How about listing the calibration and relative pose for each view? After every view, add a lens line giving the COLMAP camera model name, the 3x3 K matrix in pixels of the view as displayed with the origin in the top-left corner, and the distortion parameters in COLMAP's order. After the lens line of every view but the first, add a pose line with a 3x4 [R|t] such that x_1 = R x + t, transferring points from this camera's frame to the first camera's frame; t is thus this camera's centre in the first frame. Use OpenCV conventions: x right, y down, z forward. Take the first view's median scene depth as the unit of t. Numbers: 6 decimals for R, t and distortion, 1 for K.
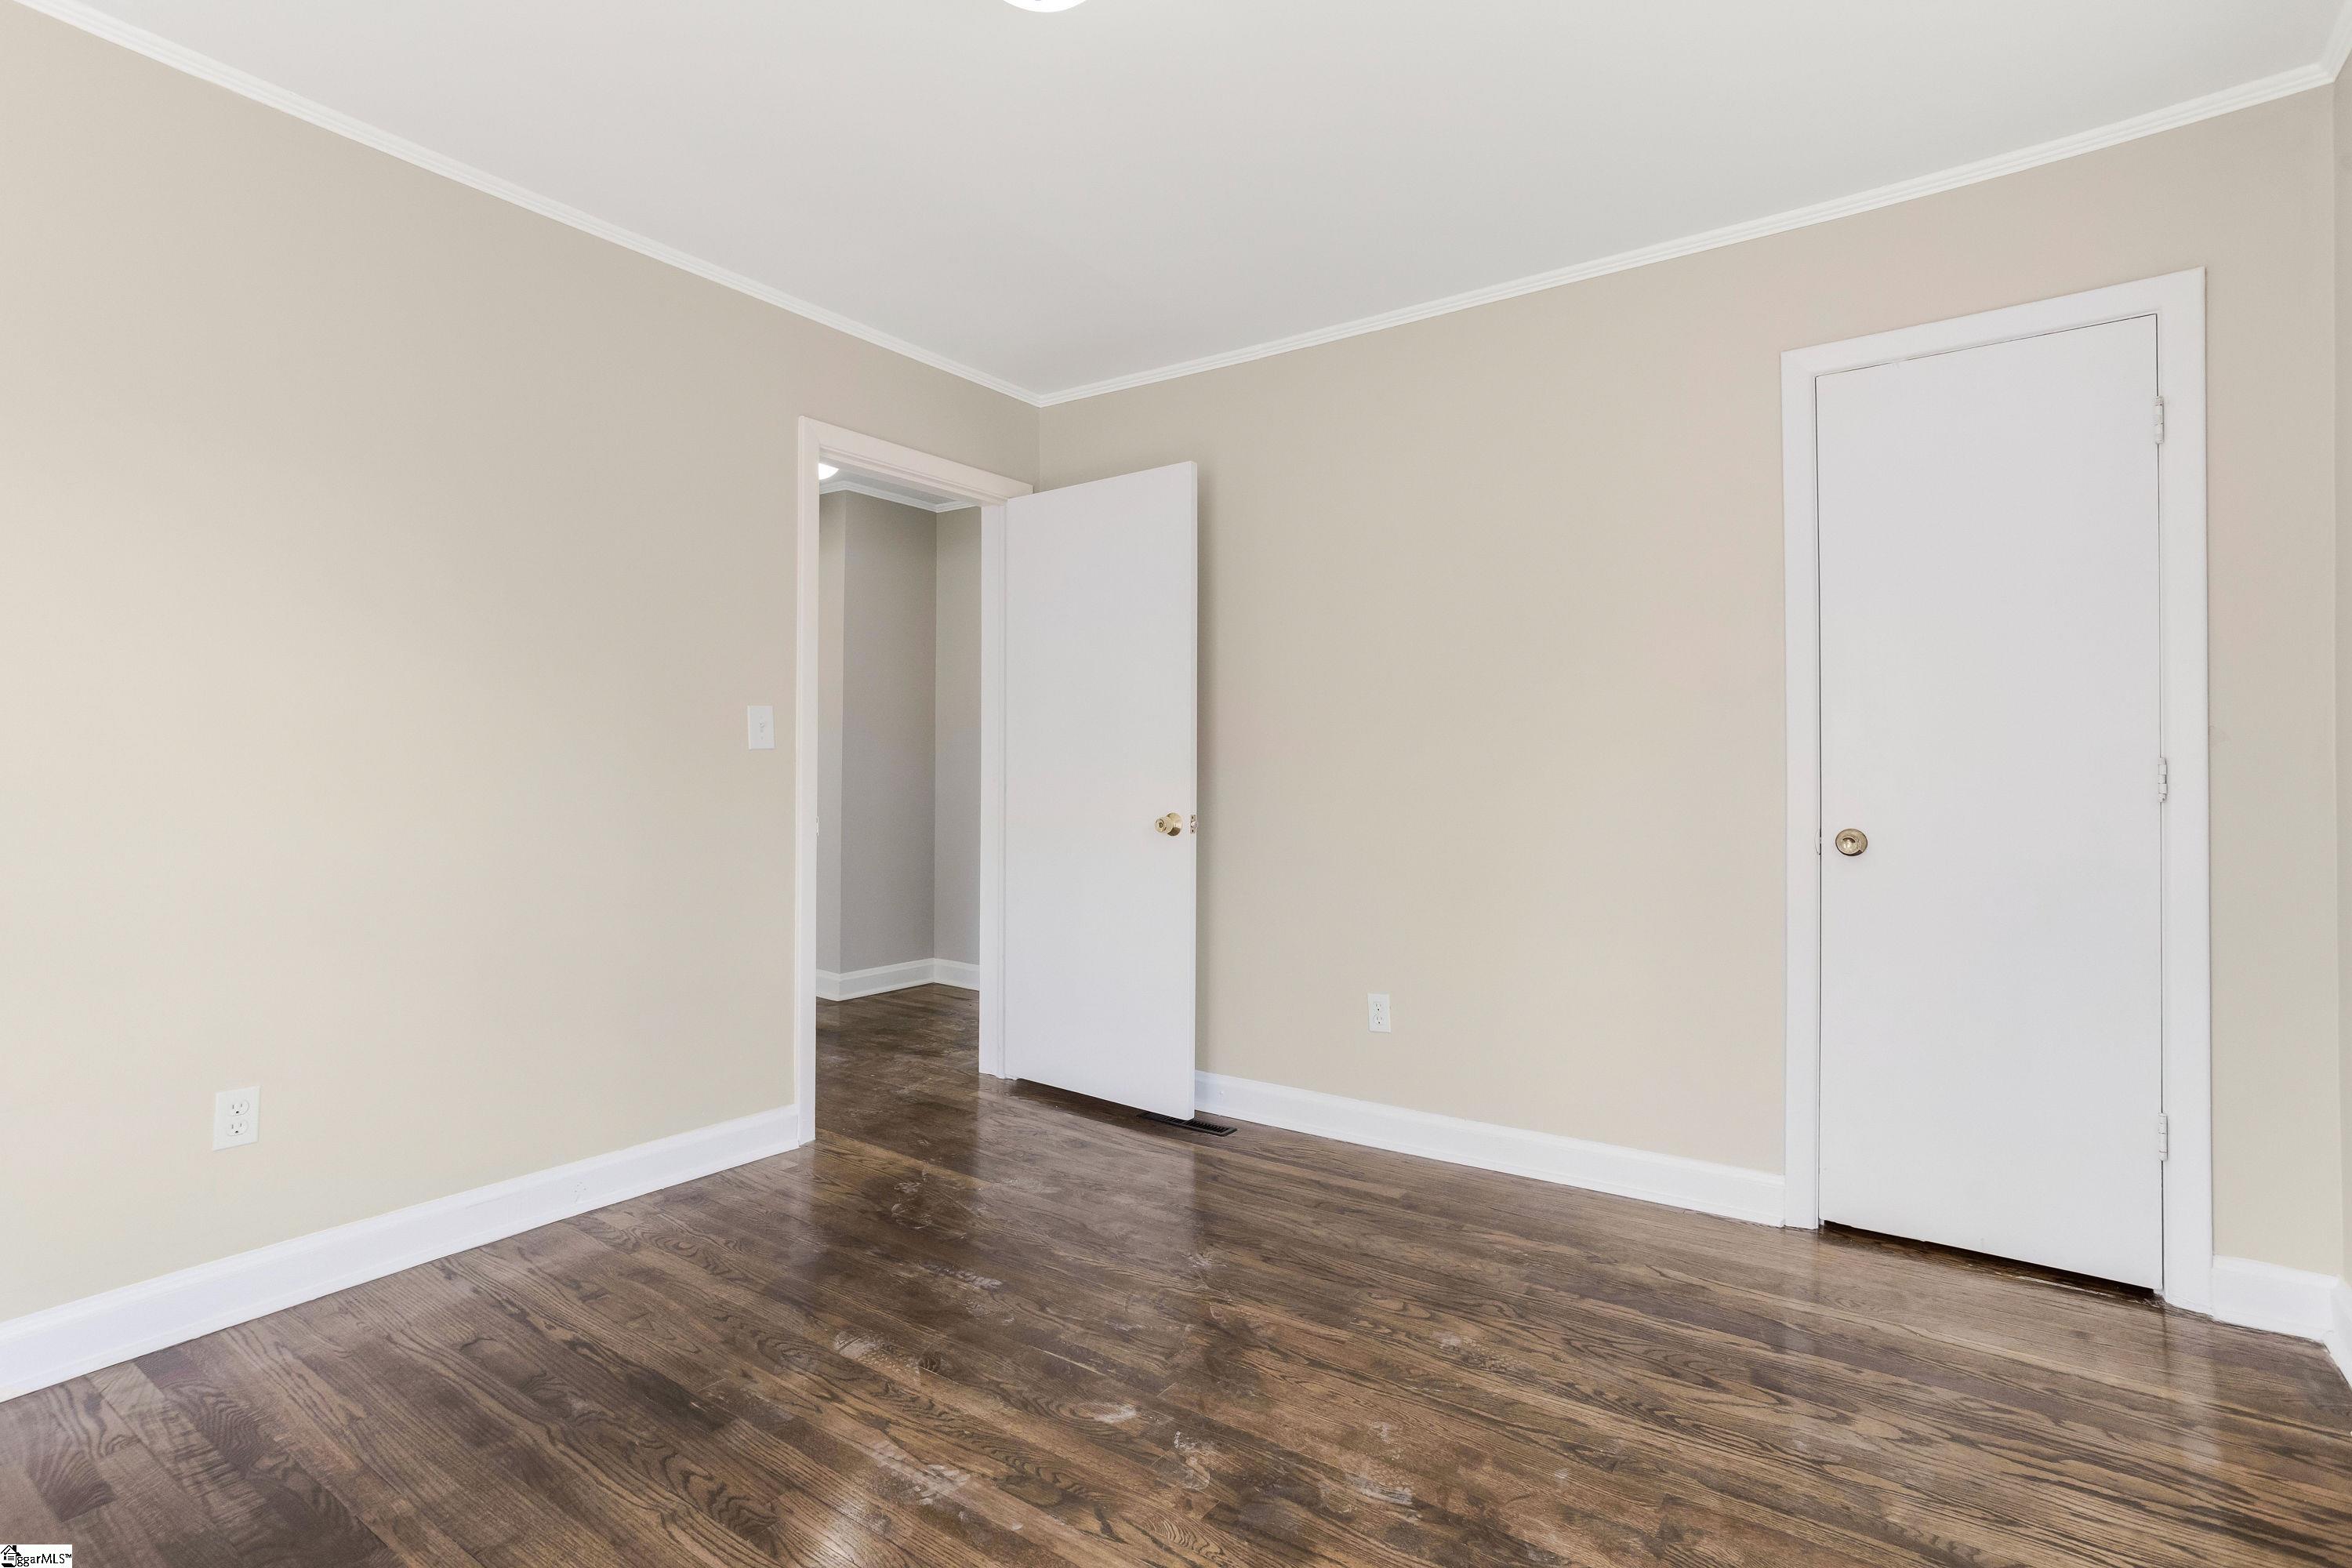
lens RADIAL K [[1146.3, 0, 1173.5], [0, 1146.3, 787.6], [0, 0, 1]] dist [-0.066383, 0.034114]
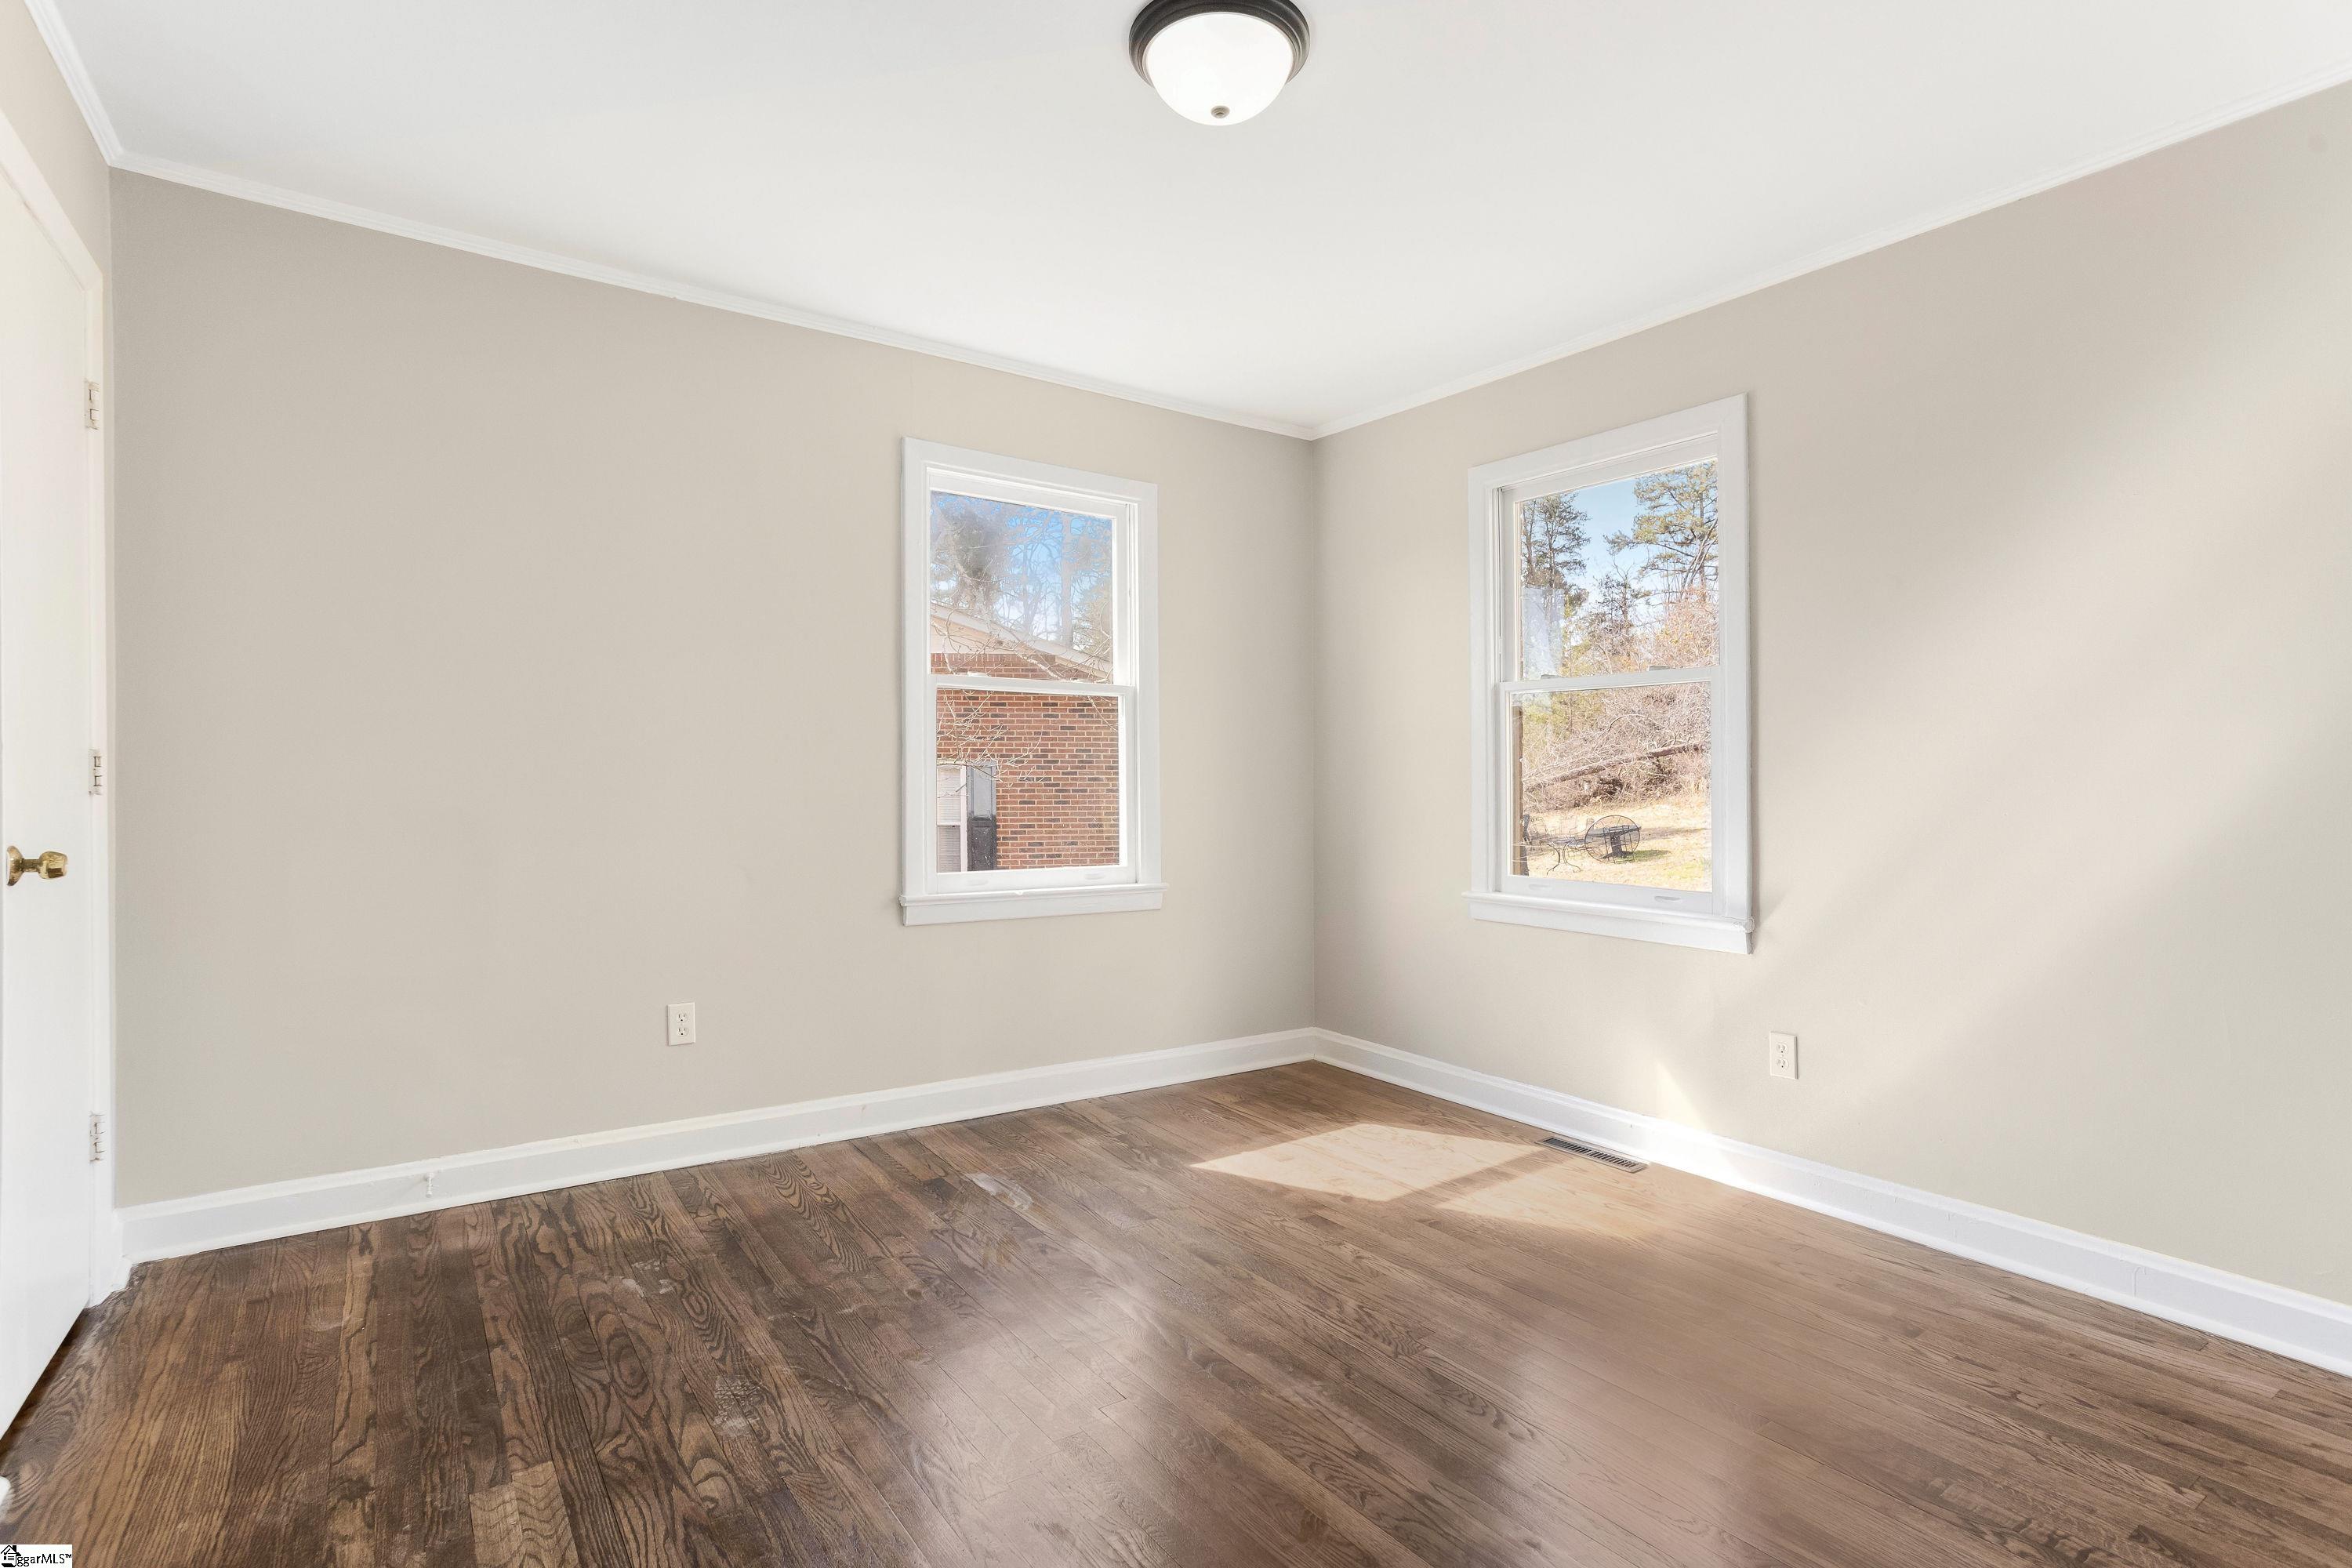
lens RADIAL K [[1146.3, 0, 1173.5], [0, 1146.3, 787.6], [0, 0, 1]] dist [-0.066383, 0.034114]
pose [[-0.944998, -0.013216, 0.326810, -0.403056], [-0.005959, 0.999713, 0.023196, -0.036757], [-0.327023, 0.019973, -0.944805, 1.906395]]
